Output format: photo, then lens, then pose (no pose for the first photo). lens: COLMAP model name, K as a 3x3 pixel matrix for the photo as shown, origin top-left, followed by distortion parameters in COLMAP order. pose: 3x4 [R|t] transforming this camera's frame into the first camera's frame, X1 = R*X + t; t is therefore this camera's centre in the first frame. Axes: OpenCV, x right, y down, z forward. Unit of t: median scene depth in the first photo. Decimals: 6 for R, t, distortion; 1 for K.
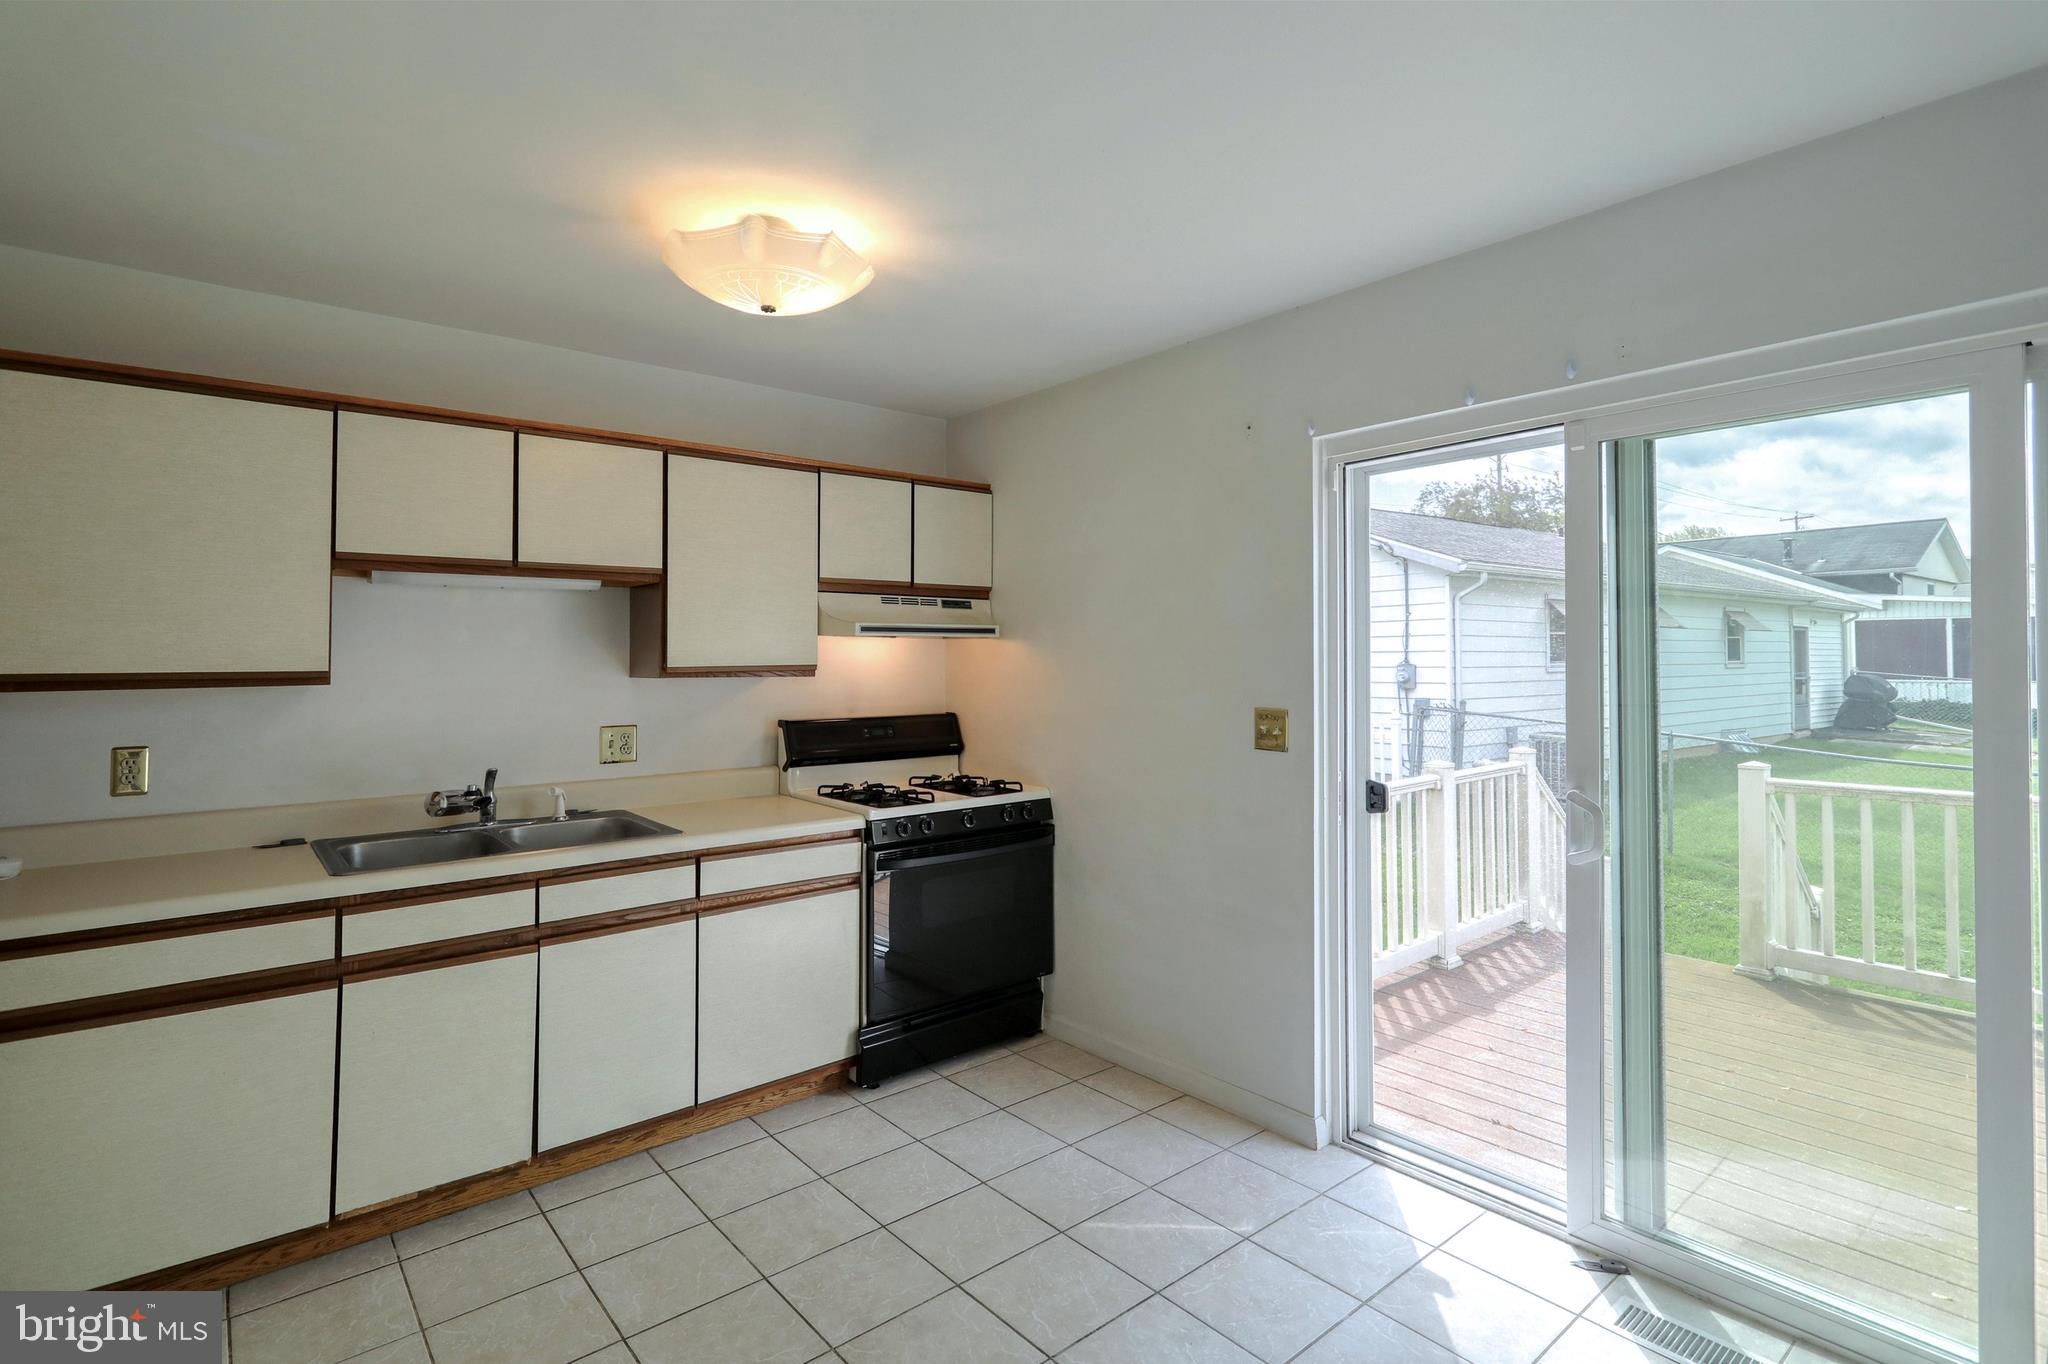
lens RADIAL K [[975.2, 0, 1038.6], [0, 975.2, 640.4], [0, 0, 1]] dist [-0.007049, 0.005299]
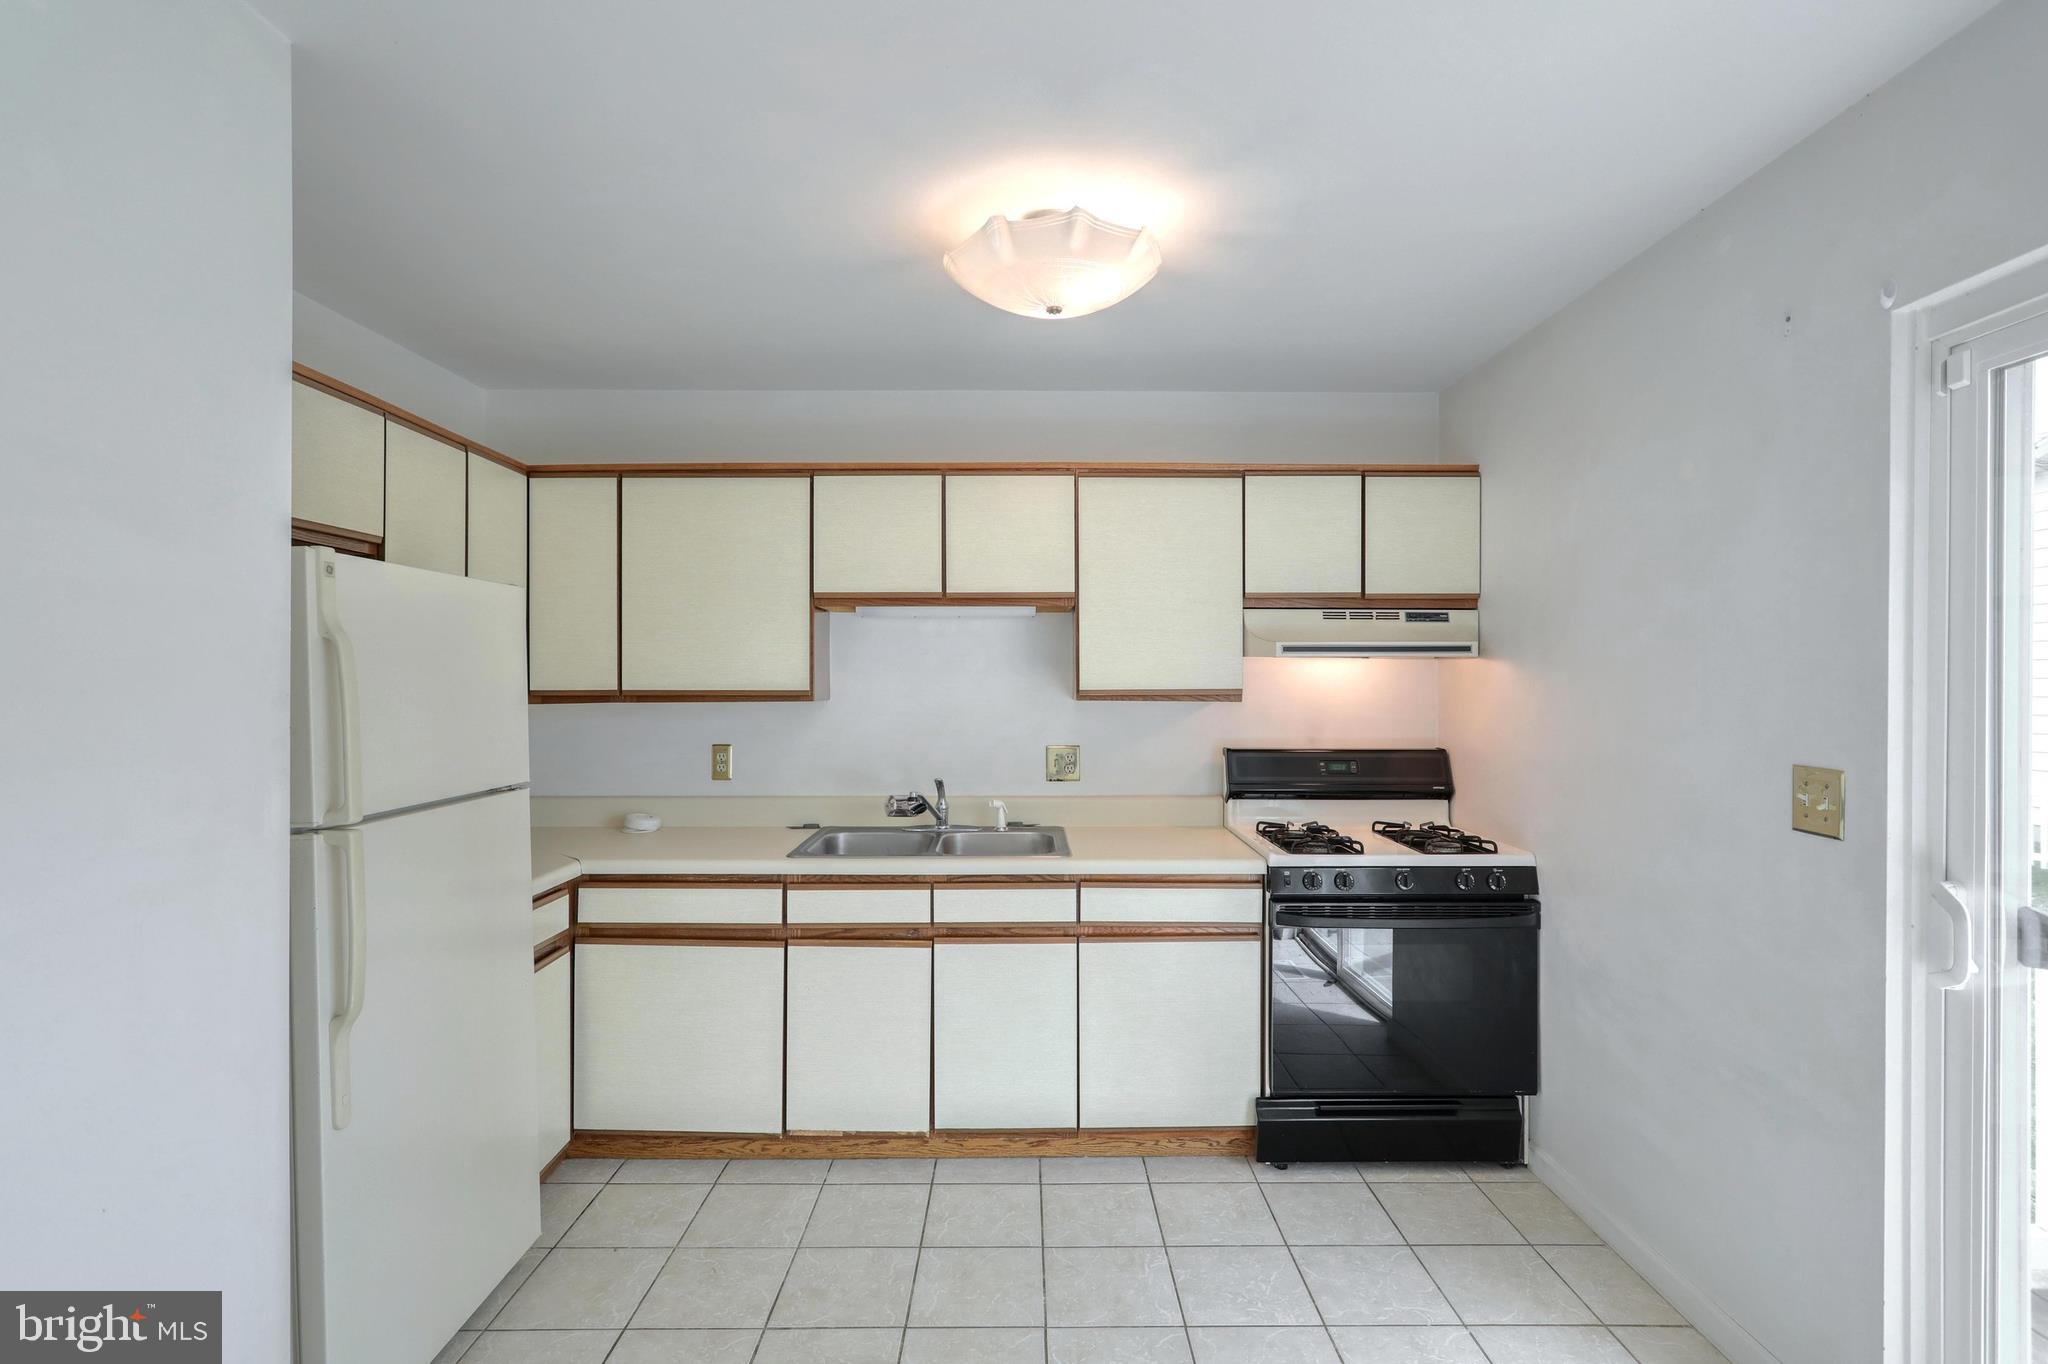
lens RADIAL K [[975.2, 0, 1030.1], [0, 975.2, 685.0], [0, 0, 1]] dist [-0.007049, 0.005299]
pose [[0.771183, 0.008943, -0.636550, 0.212501], [0.006236, 0.999747, 0.021600, 0.000207], [0.636582, -0.020627, 0.770933, 0.179513]]
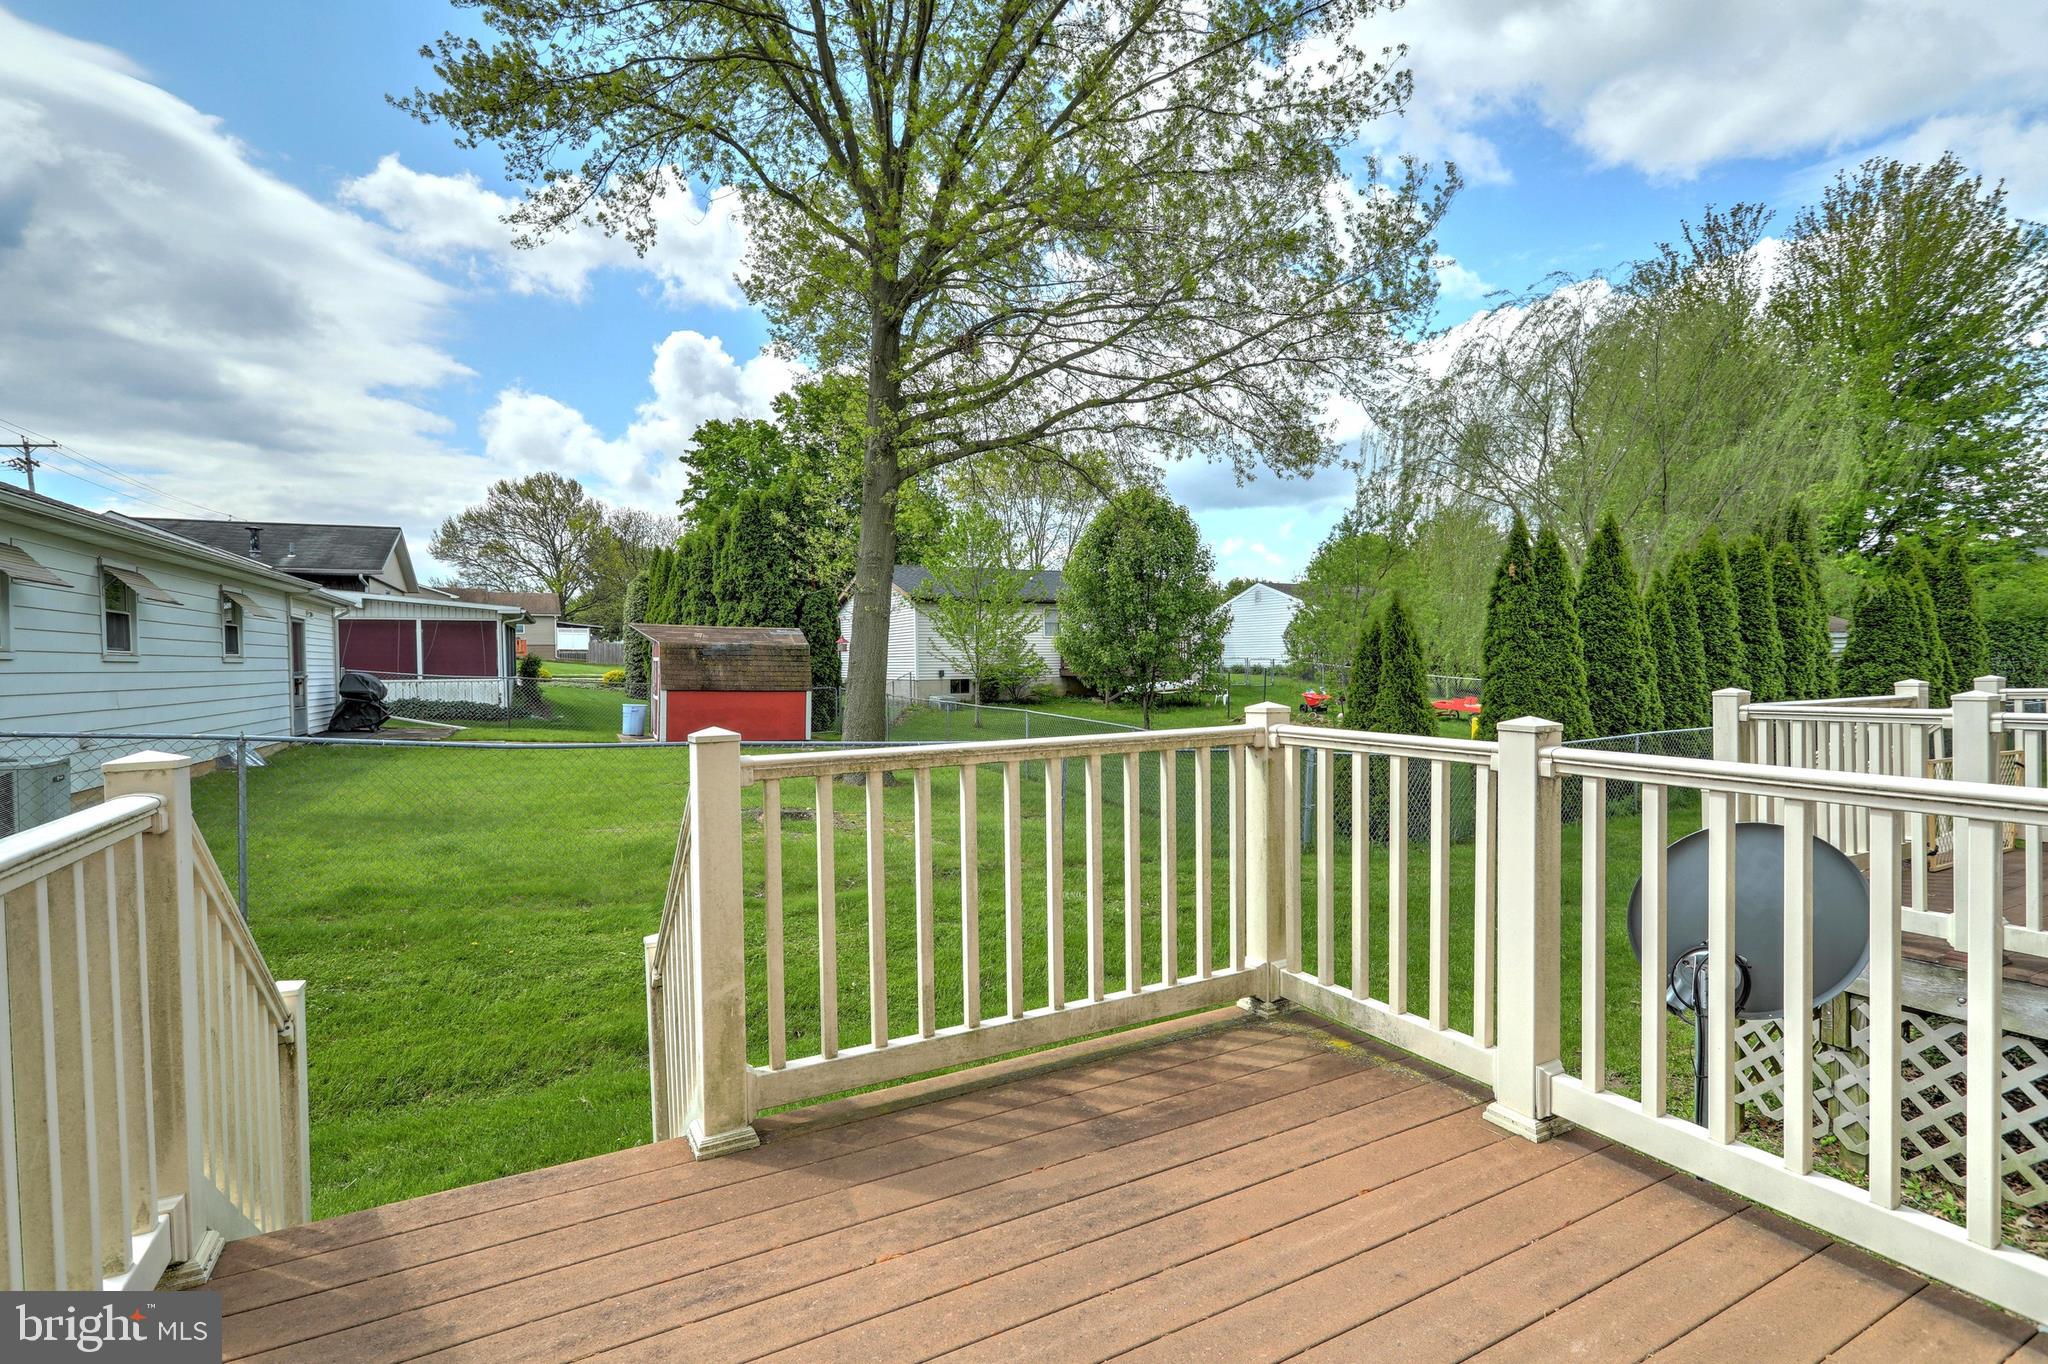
lens RADIAL K [[975.2, 0, 1032.3], [0, 975.2, 685.7], [0, 0, 1]] dist [-0.007049, 0.005299]
pose [[0.202994, -0.014246, 0.979076, 0.425624], [-0.015351, 0.999725, 0.017729, 0.144127], [-0.979060, -0.018629, 0.202719, 1.213595]]
